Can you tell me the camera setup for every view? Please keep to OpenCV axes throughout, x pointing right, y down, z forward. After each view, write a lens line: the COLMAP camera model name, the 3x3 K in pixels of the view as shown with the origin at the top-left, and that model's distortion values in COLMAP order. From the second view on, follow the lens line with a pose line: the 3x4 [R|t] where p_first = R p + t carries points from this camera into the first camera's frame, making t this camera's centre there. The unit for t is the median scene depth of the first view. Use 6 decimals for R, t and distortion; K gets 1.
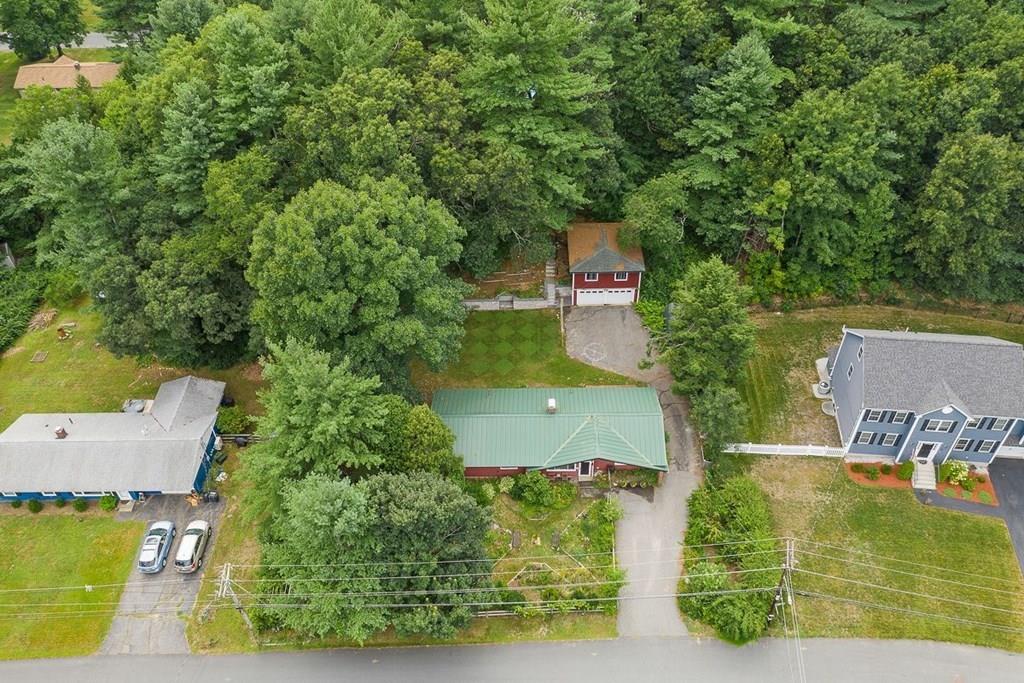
lens RADIAL K [[828.7, 0, 511.9], [0, 828.7, 319.3], [0, 0, 1]] dist [-0.027927, -0.003656]
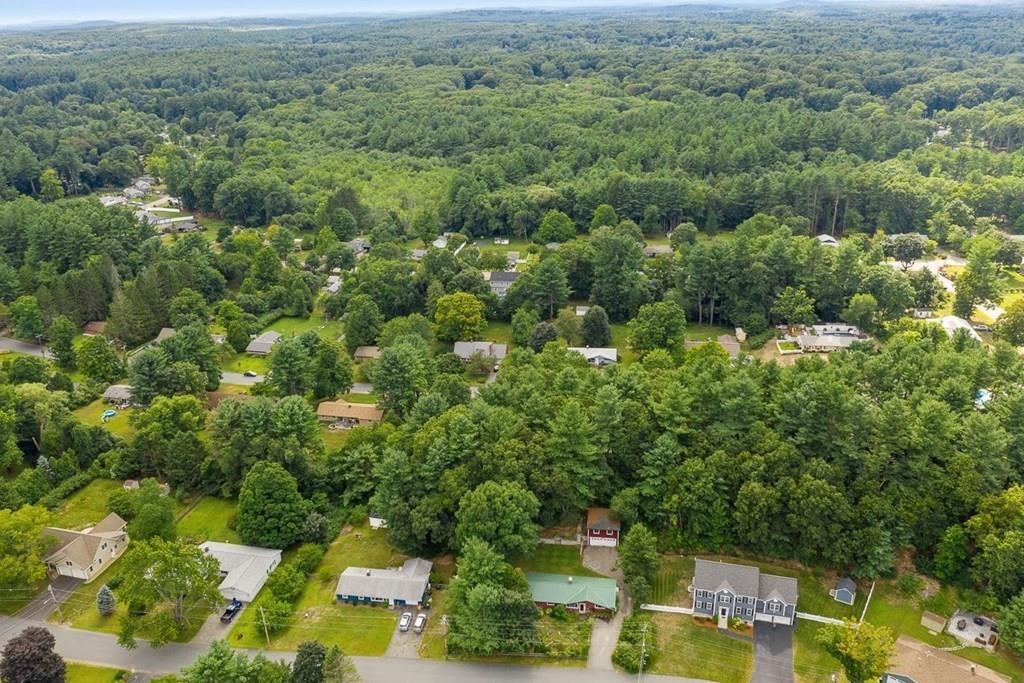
lens RADIAL K [[911.2, 0, 512.0], [0, 911.2, 341.5], [0, 0, 1]] dist [-0.005034, -0.001559]
pose [[0.990983, 0.062932, -0.118289, 0.150291], [-0.096111, 0.948989, -0.300303, 0.259136], [0.093356, 0.308964, 0.946481, -1.756014]]
